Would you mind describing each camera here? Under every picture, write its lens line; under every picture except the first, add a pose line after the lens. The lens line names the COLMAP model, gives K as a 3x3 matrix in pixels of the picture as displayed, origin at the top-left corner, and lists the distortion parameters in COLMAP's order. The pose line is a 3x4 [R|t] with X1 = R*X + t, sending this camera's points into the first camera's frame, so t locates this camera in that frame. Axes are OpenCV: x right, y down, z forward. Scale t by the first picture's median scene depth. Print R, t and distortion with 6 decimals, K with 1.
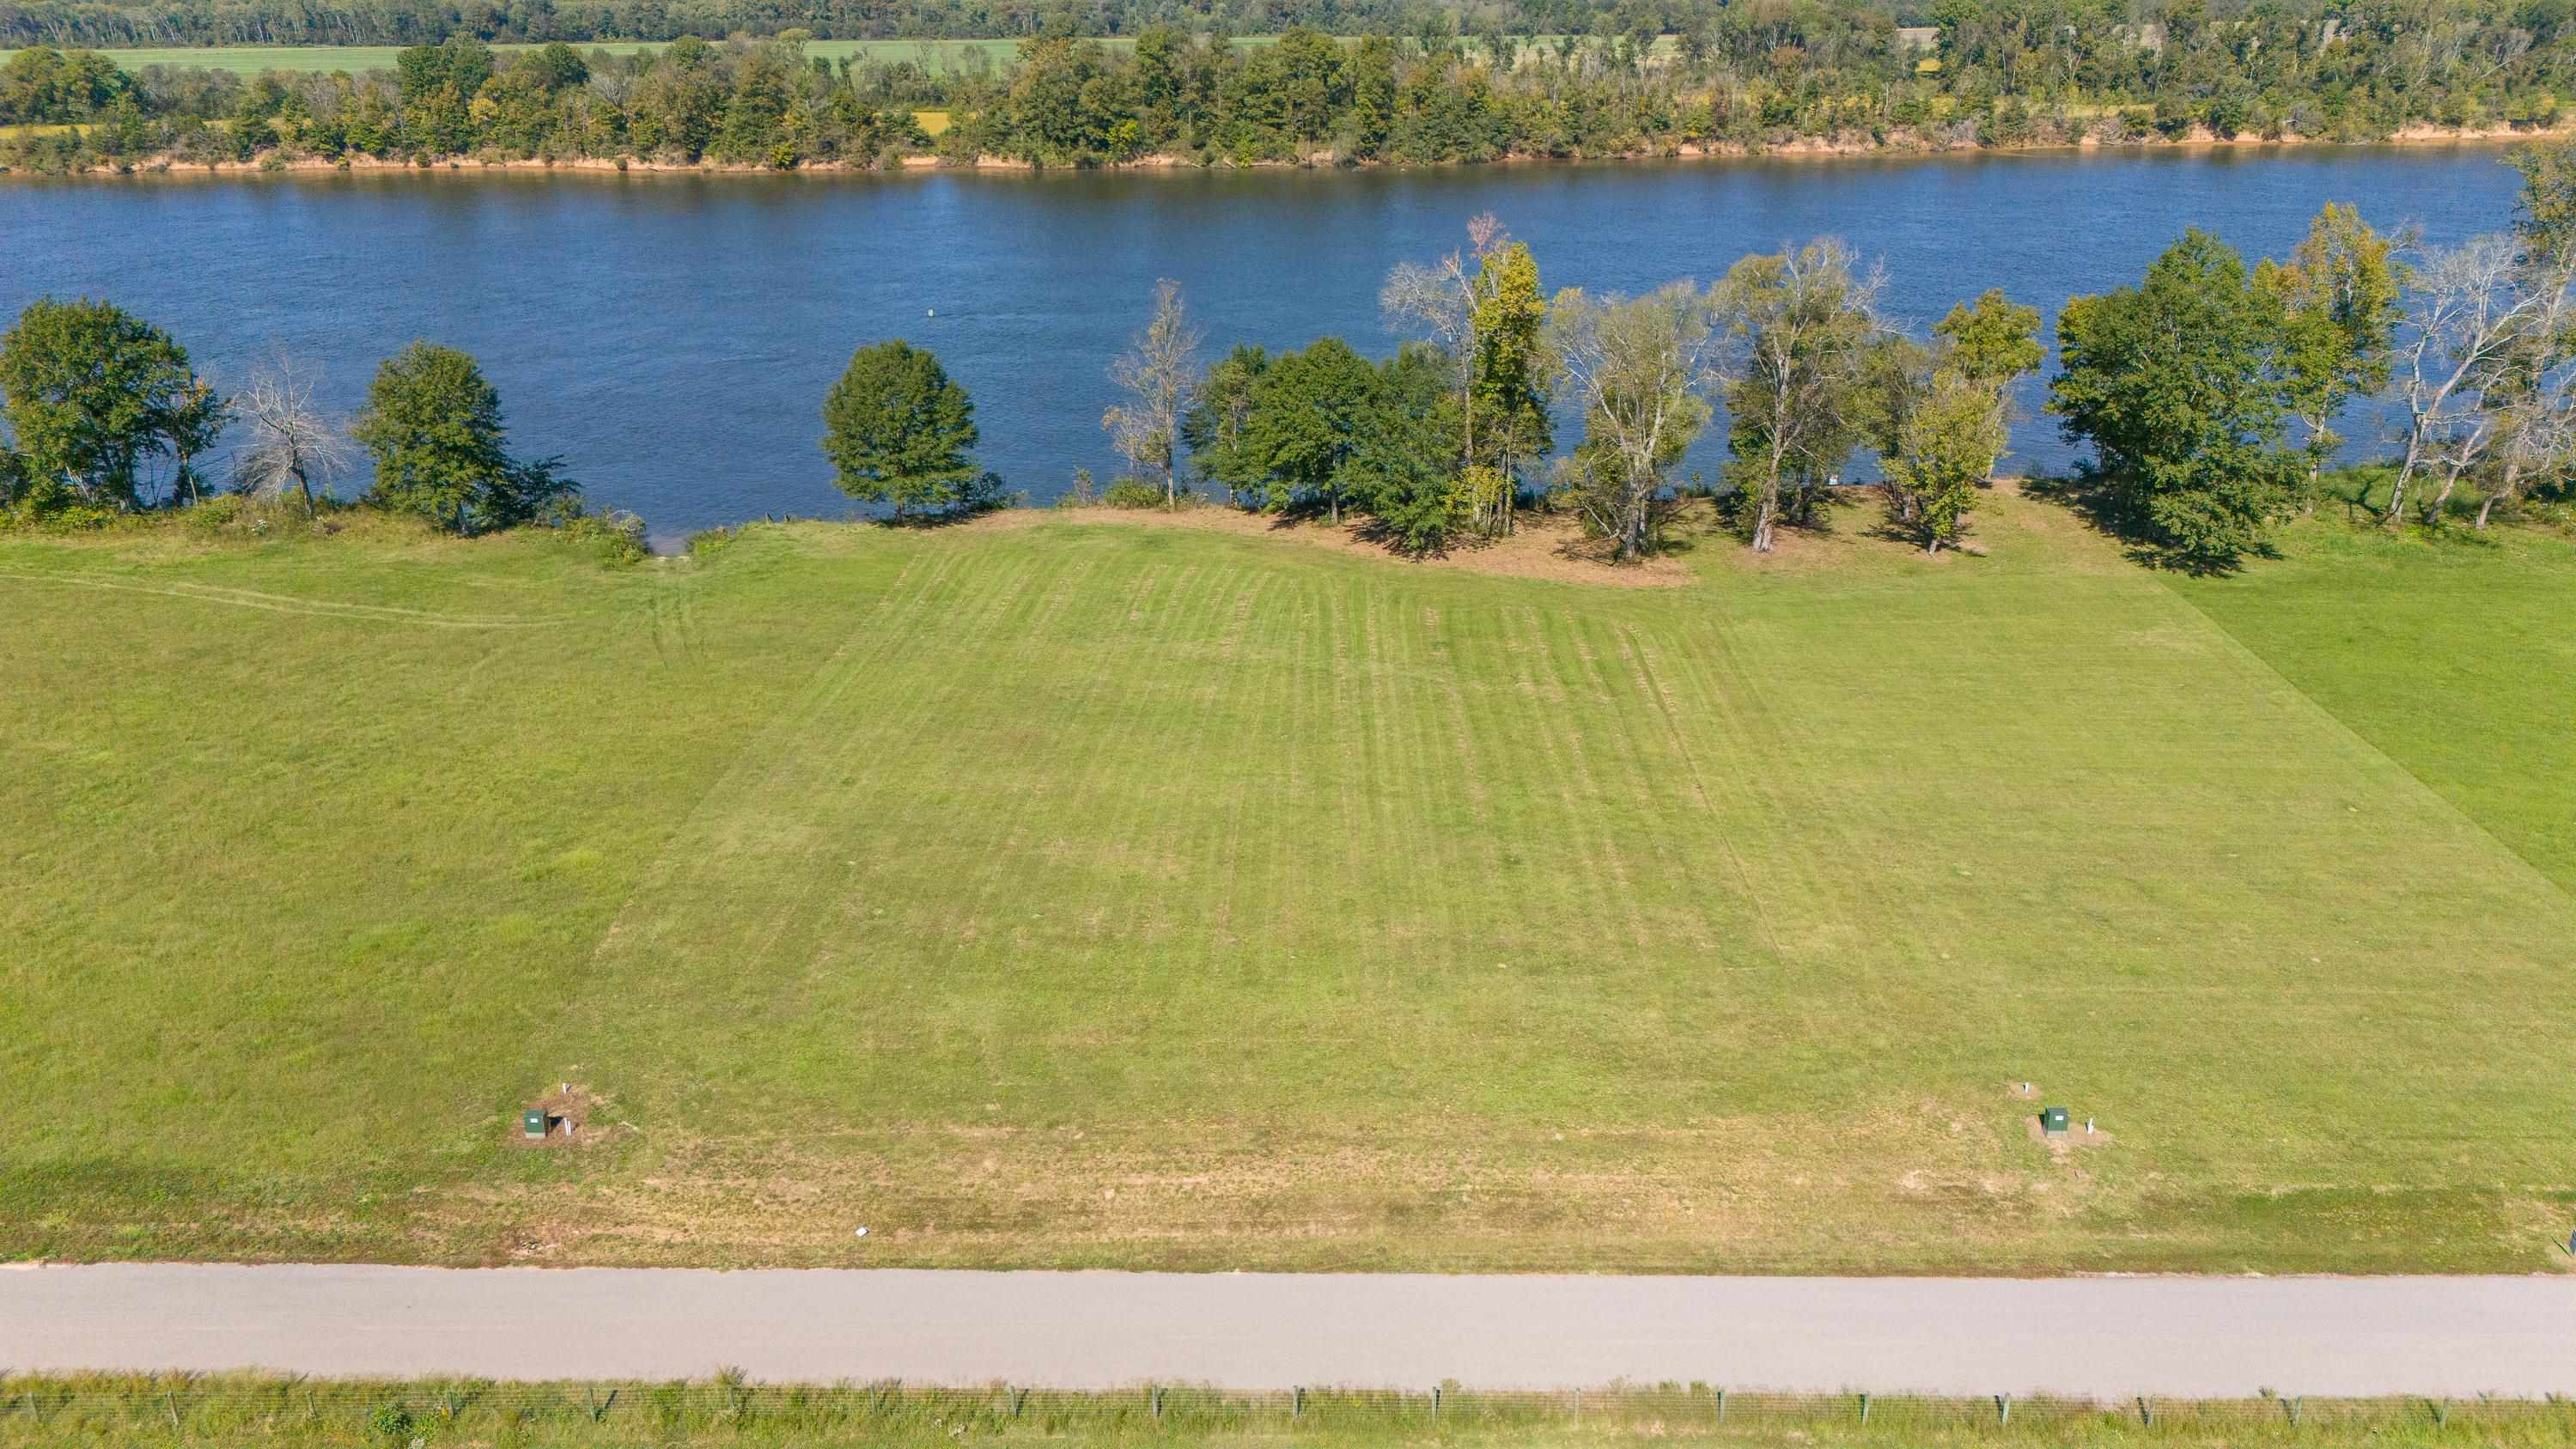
lens RADIAL K [[1884.9, 0, 1280.3], [0, 1884.9, 723.0], [0, 0, 1]] dist [0.070502, -0.068241]
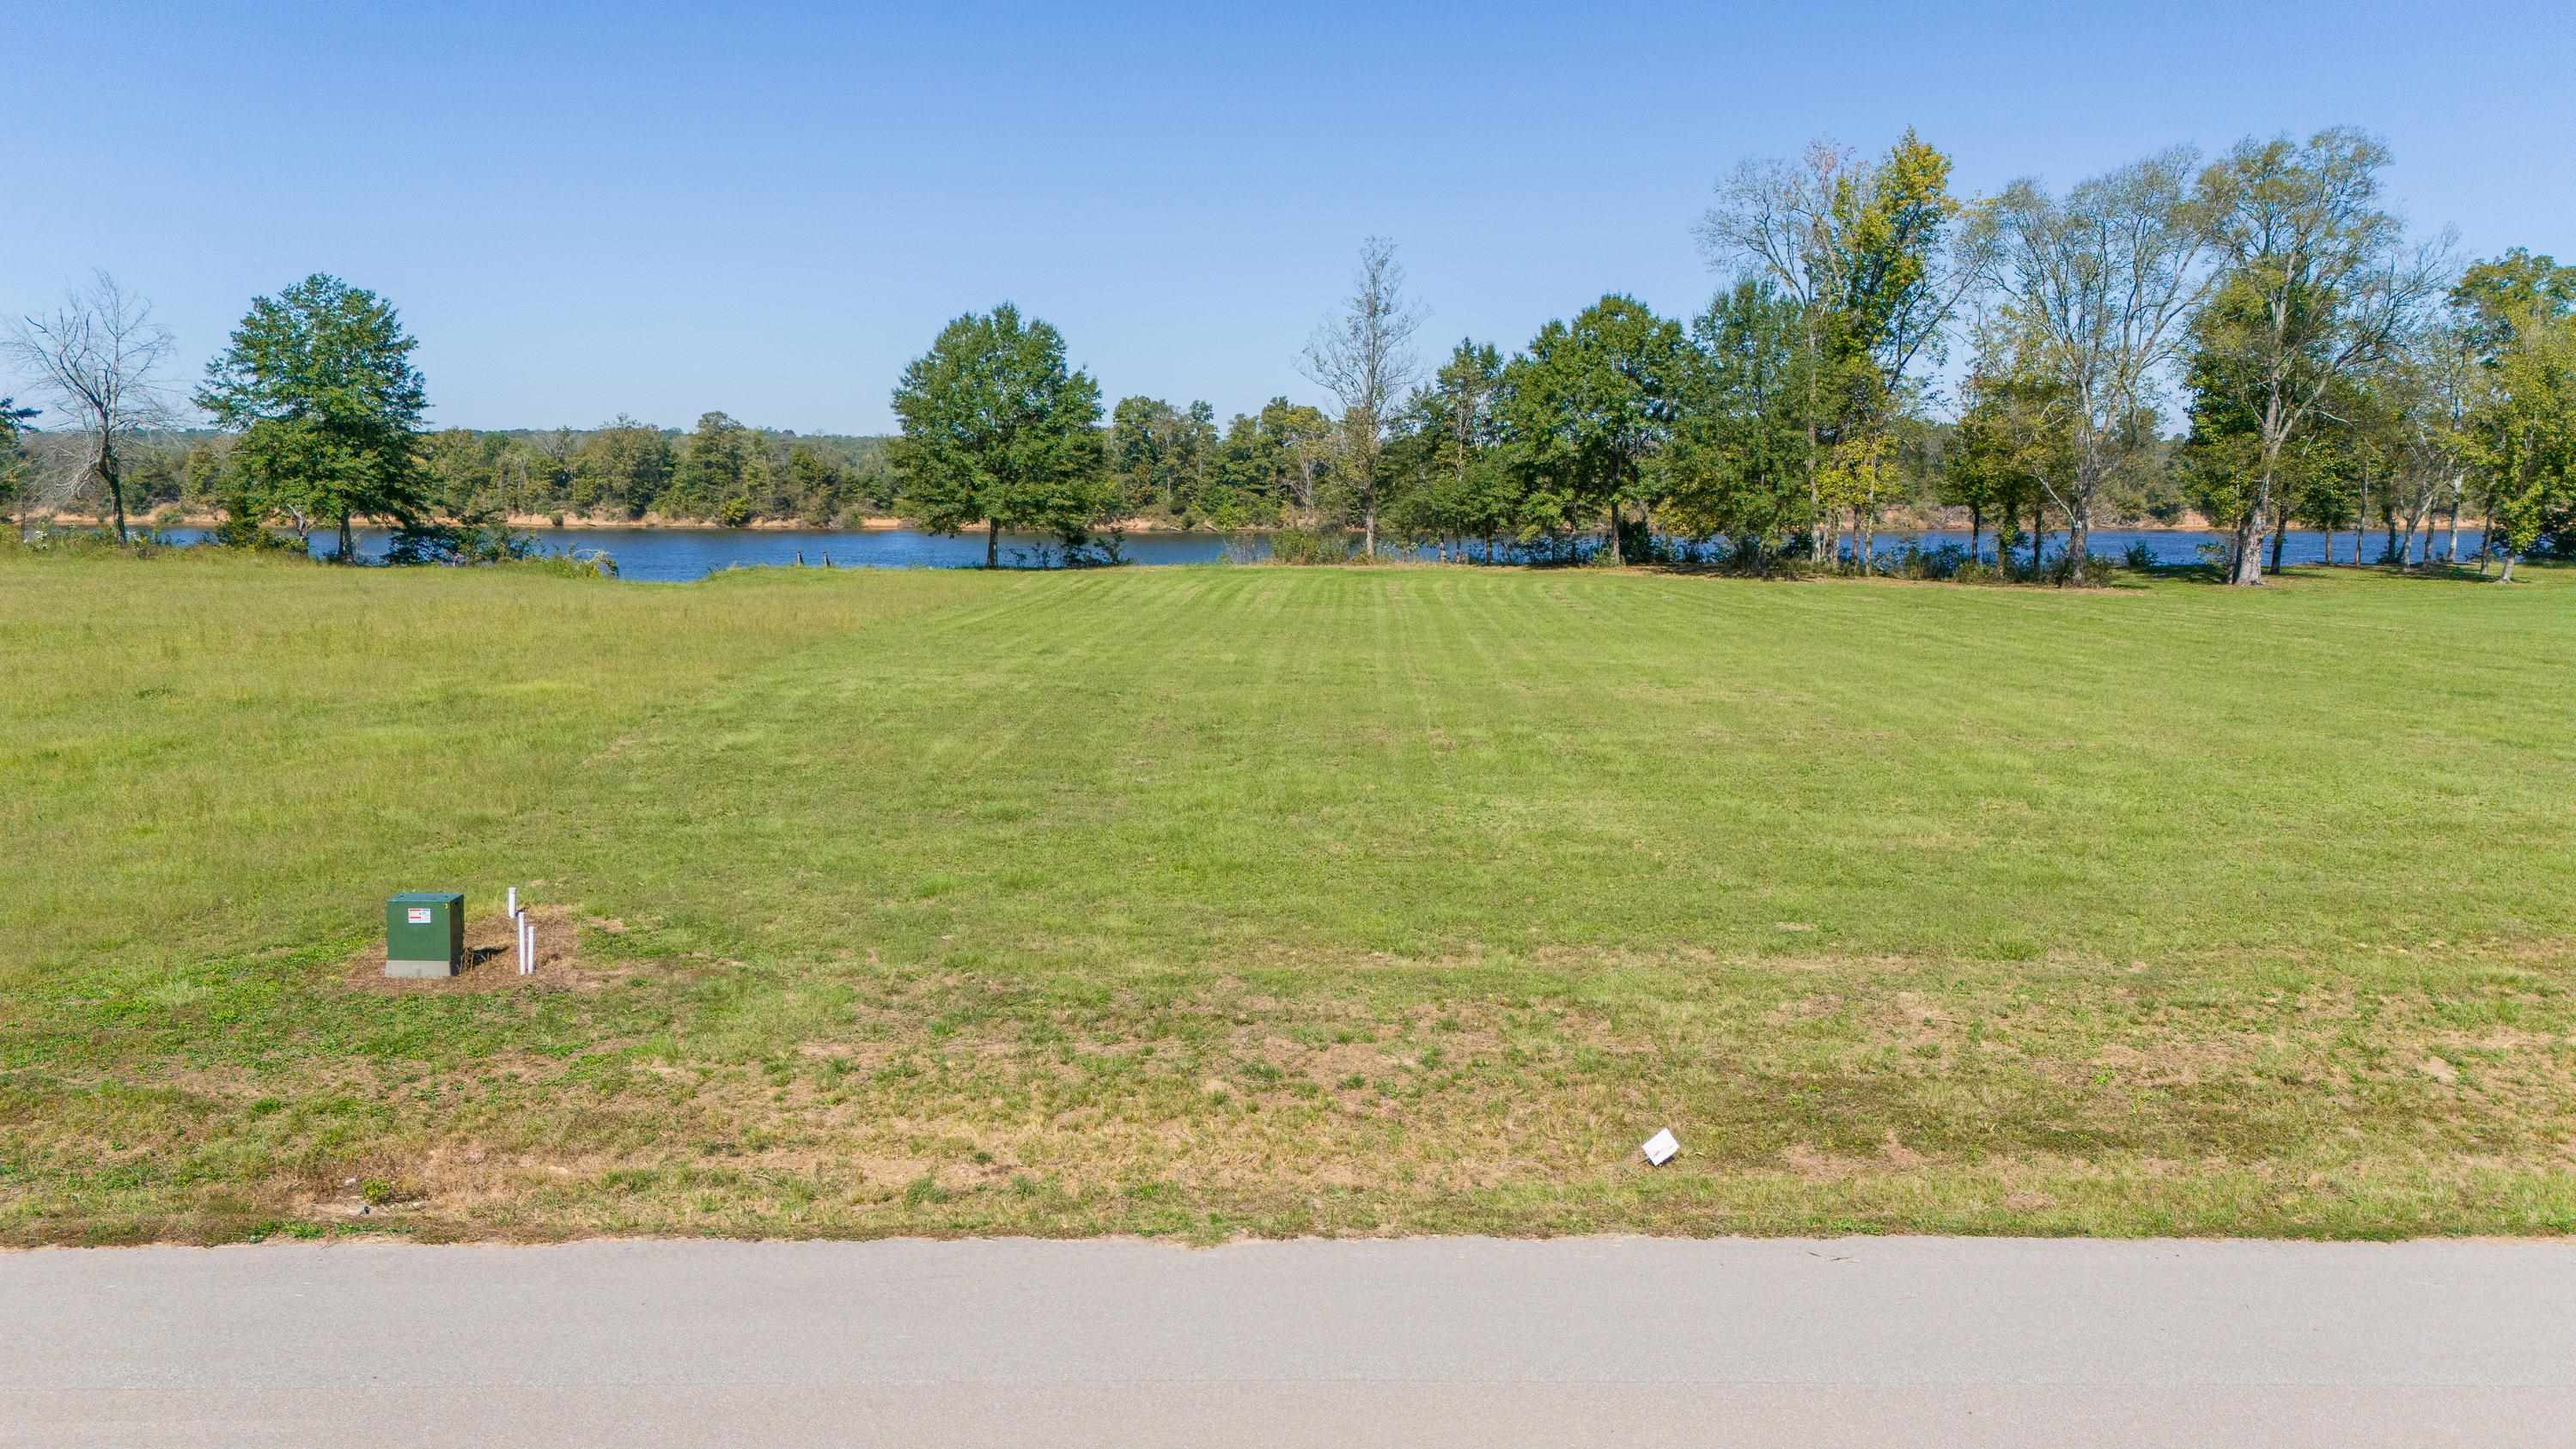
lens RADIAL K [[1884.9, 0, 1283.1], [0, 1884.9, 723.7], [0, 0, 1]] dist [0.070502, -0.068241]
pose [[0.998421, 0.009157, 0.055416, -0.041962], [0.005159, 0.967498, -0.252826, 0.040407], [-0.055930, 0.252713, 0.965923, 0.106928]]
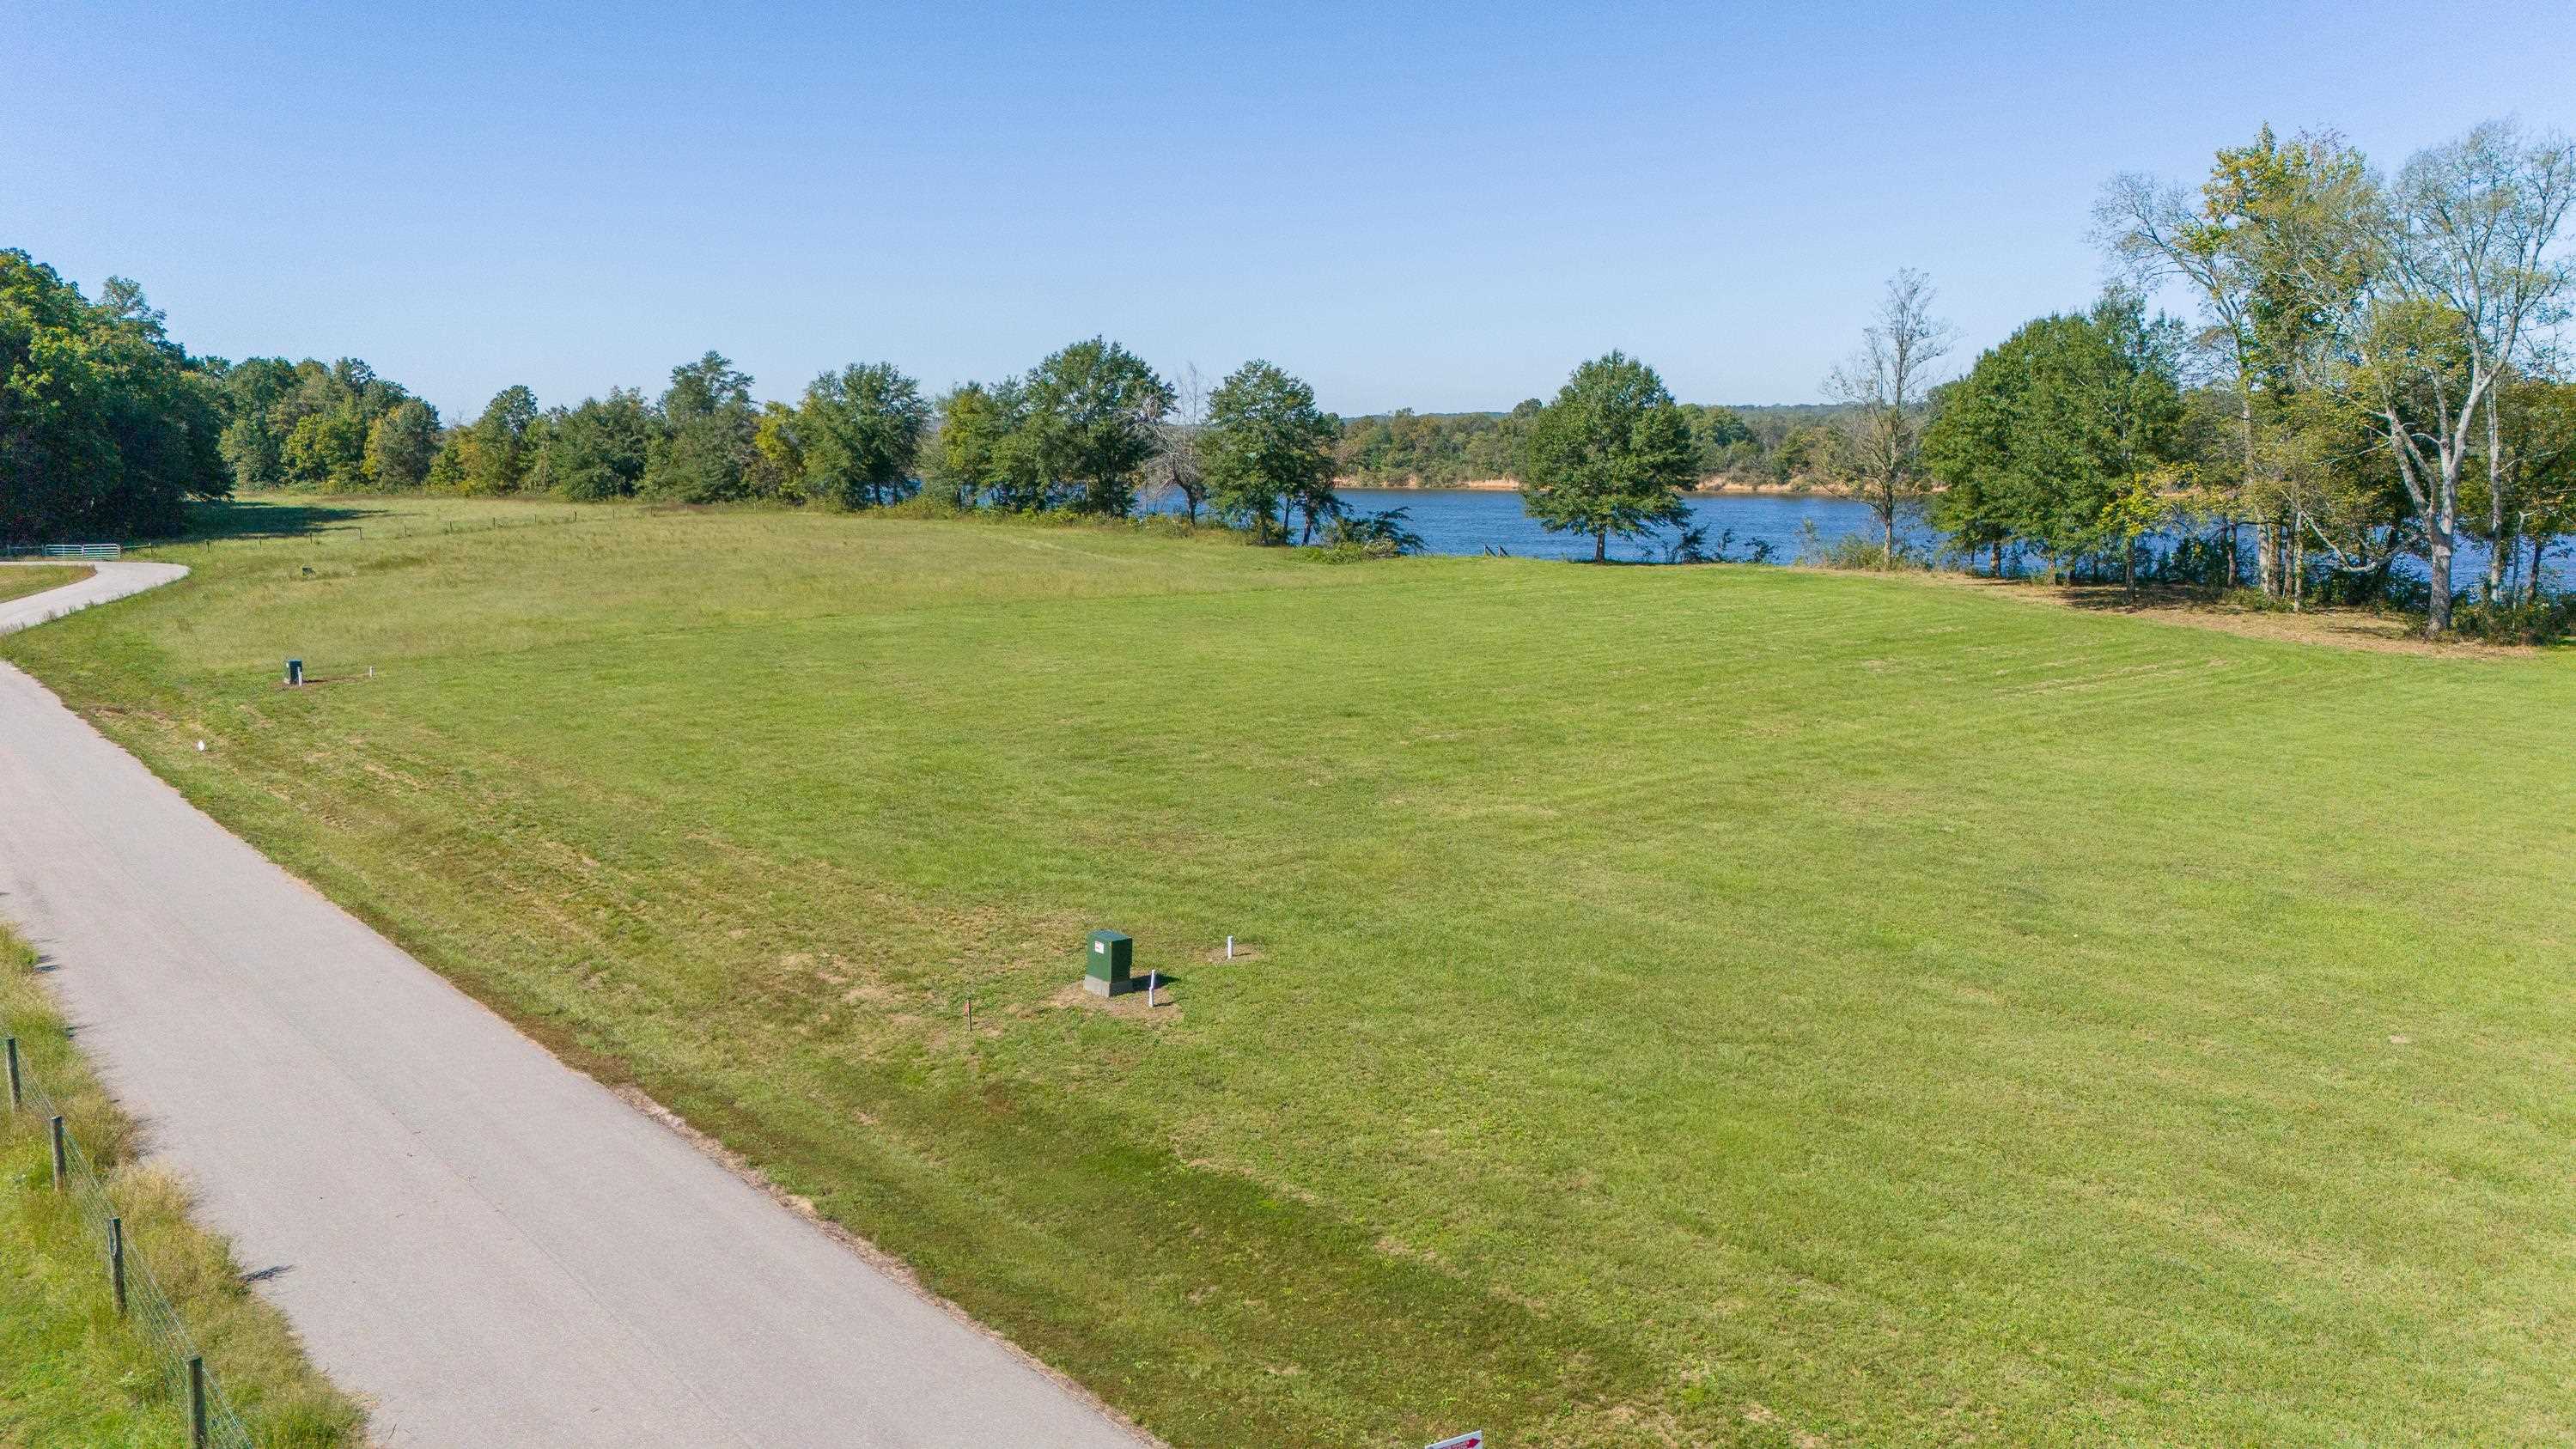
lens RADIAL K [[1884.9, 0, 1294.0], [0, 1884.9, 714.6], [0, 0, 1]] dist [0.070502, -0.068241]
pose [[0.654524, 0.117055, -0.746925, 0.118550], [-0.284984, 0.953266, -0.100338, 0.028553], [0.700273, 0.278535, 0.657294, 0.110428]]
